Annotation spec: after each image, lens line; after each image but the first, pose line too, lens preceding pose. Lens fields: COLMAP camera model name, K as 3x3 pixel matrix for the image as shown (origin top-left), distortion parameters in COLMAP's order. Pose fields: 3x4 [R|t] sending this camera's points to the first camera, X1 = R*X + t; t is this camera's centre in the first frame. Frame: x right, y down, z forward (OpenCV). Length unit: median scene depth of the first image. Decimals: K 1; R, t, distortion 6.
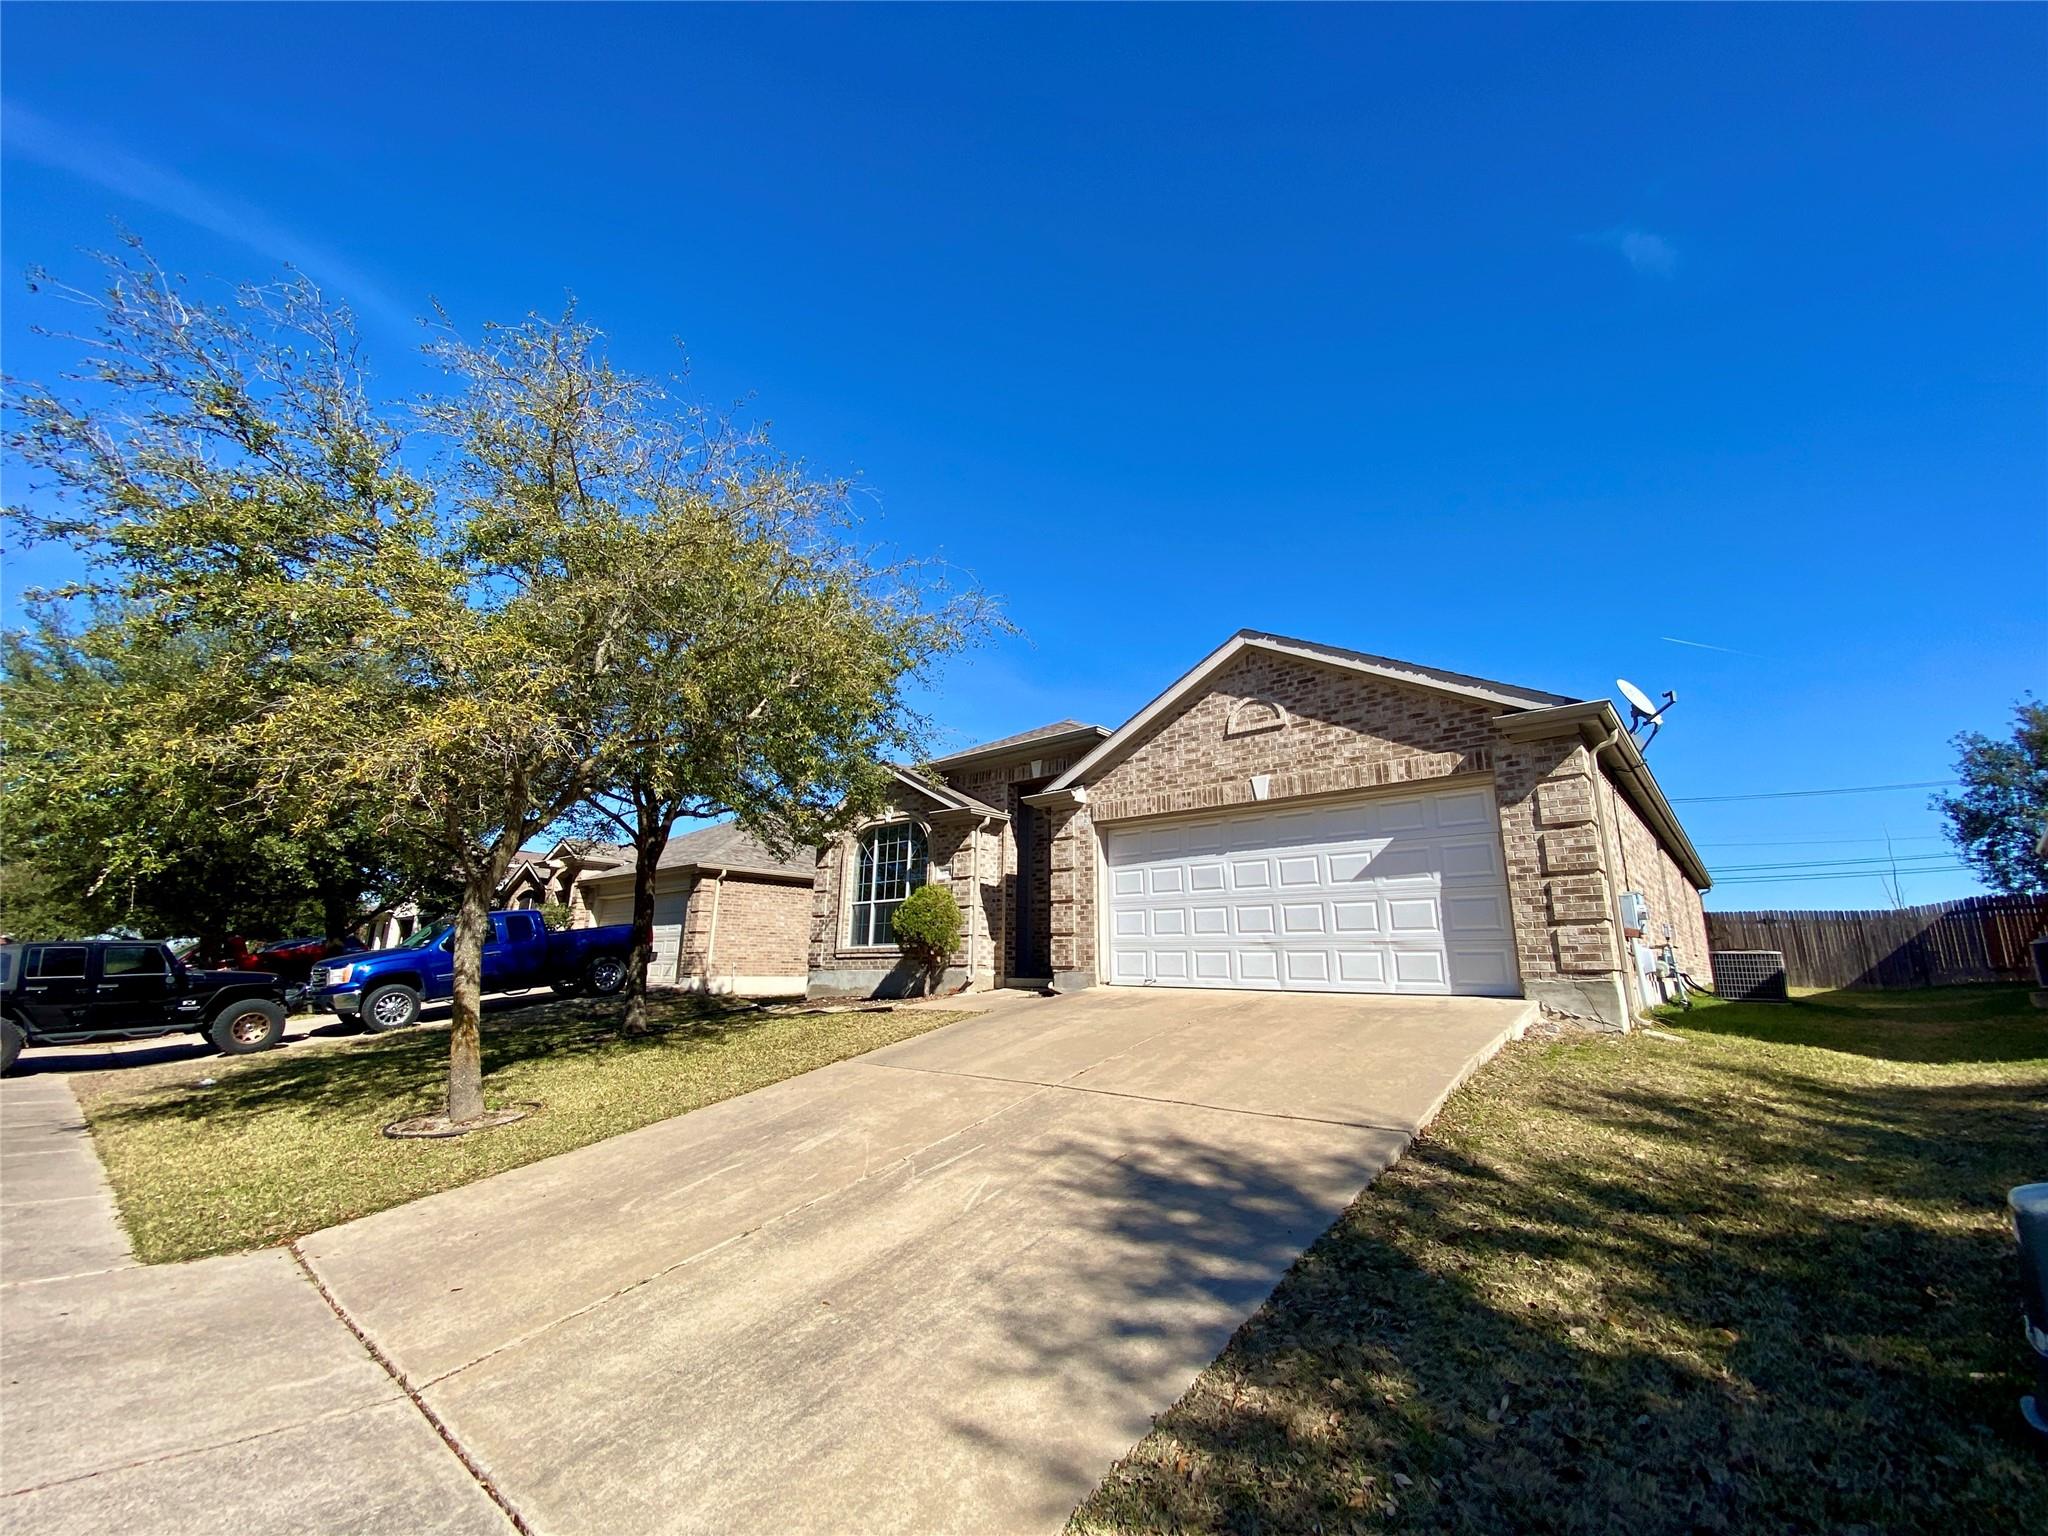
lens RADIAL K [[828.4, 0, 1020.3], [0, 828.4, 764.0], [0, 0, 1]] dist [0.057141, -0.040140]
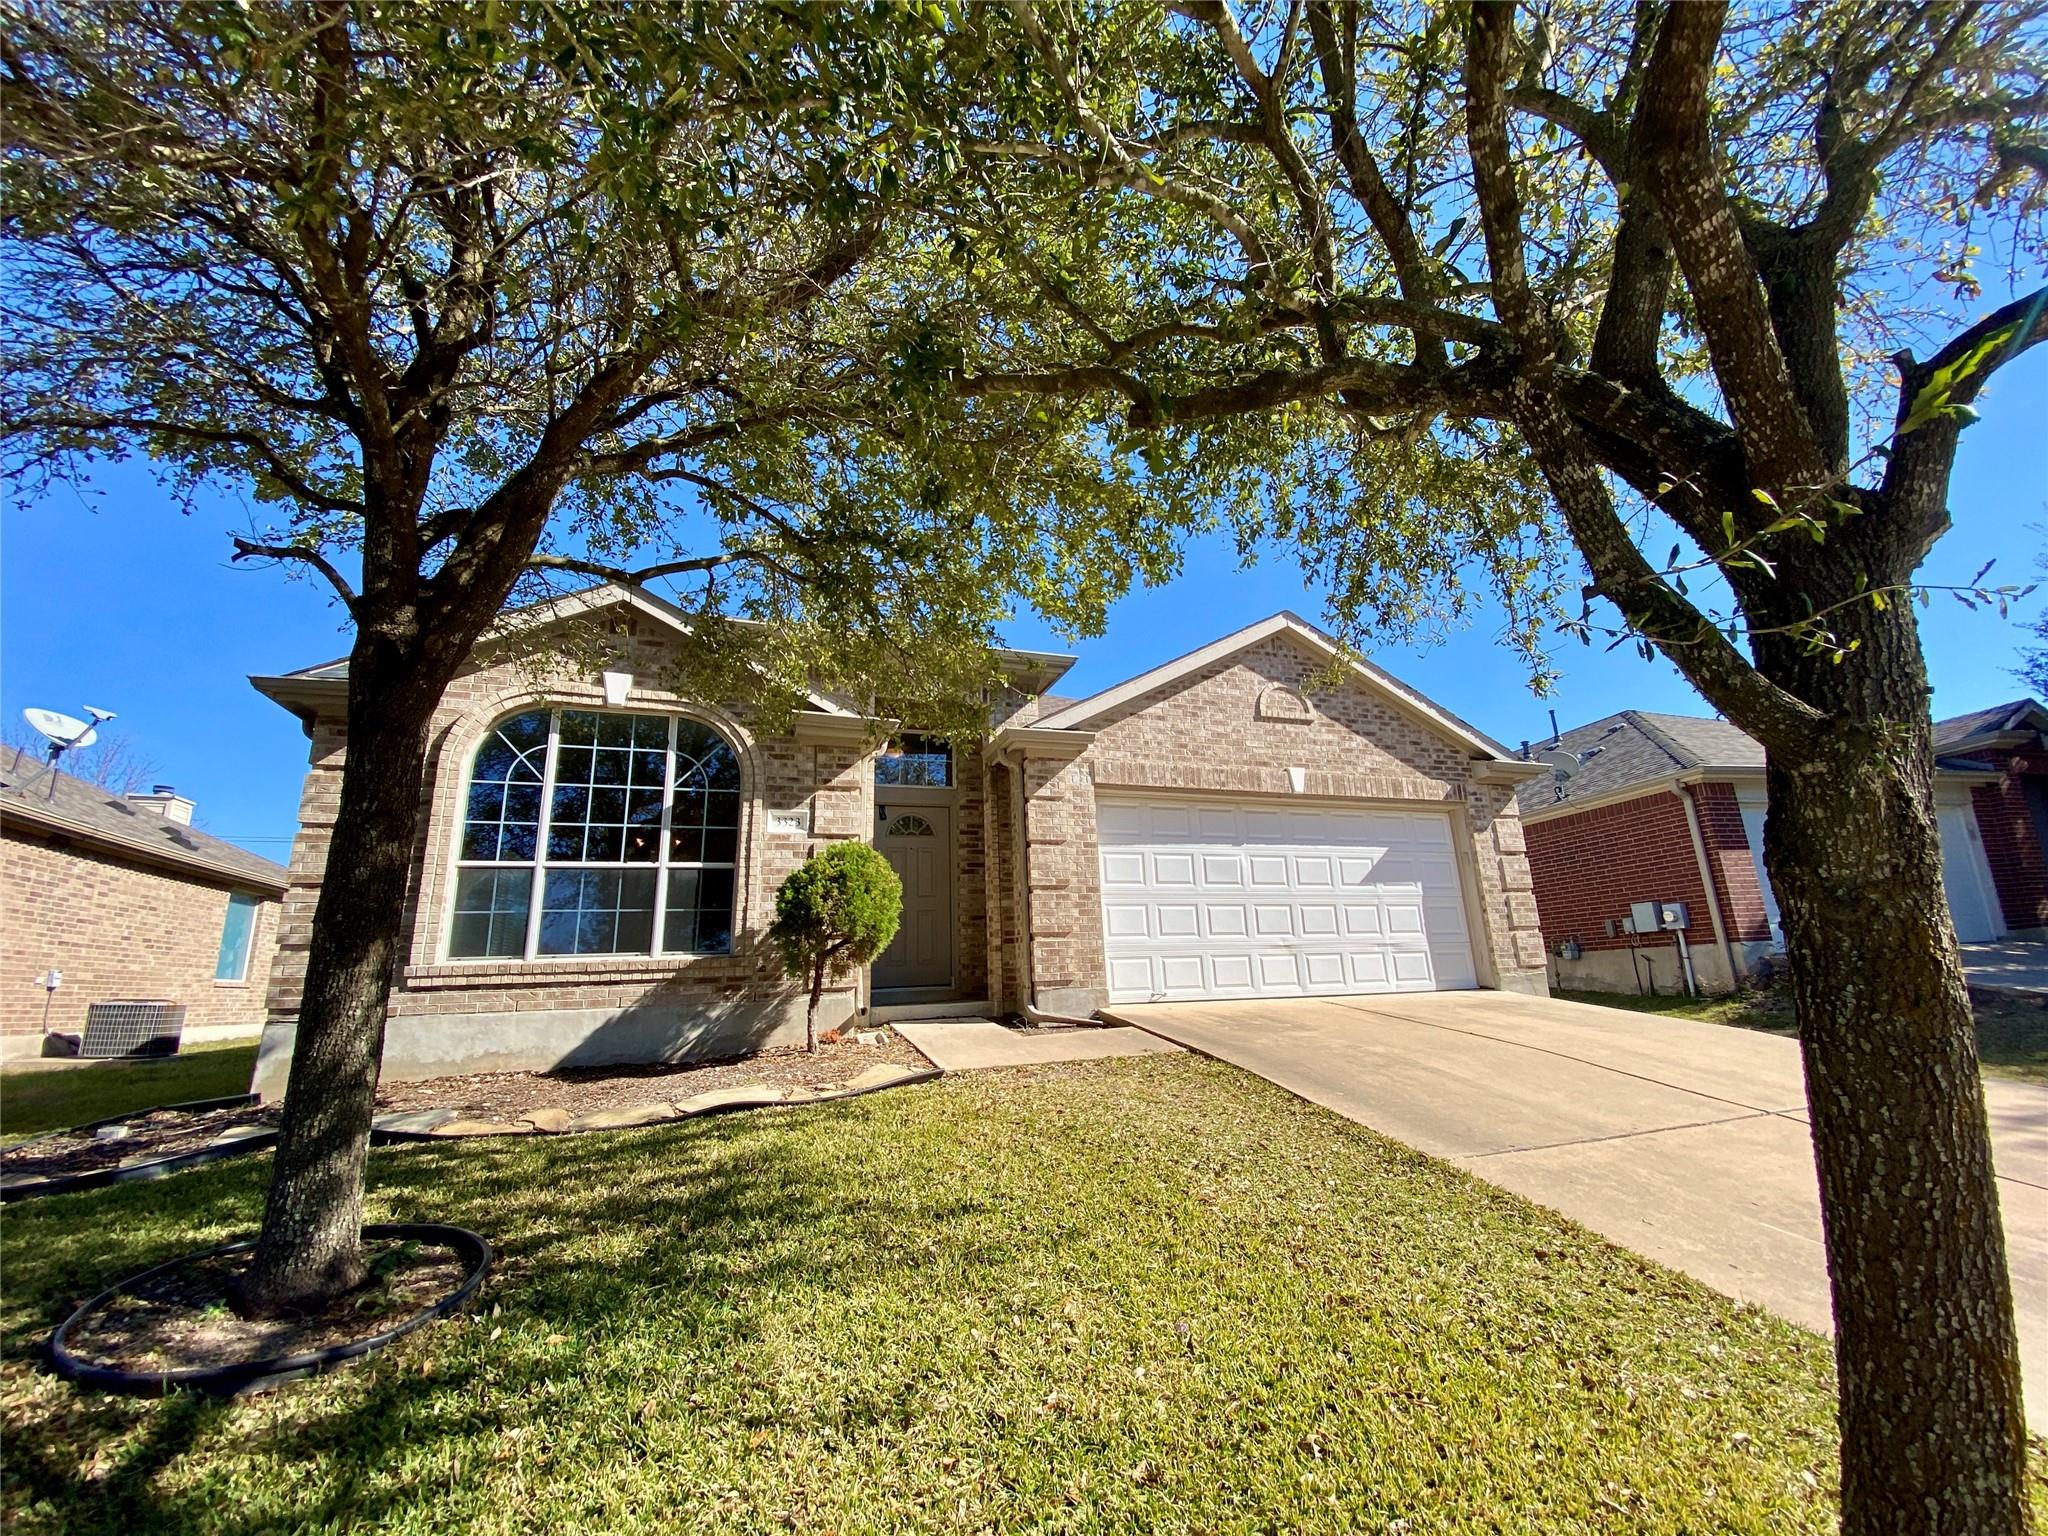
lens RADIAL K [[828.4, 0, 1020.3], [0, 828.4, 764.0], [0, 0, 1]] dist [0.057141, -0.040140]
pose [[0.488338, 0.192944, 0.851058, -0.625151], [-0.173377, 0.977261, -0.122071, 0.168487], [-0.855258, -0.087942, 0.510685, 0.740224]]
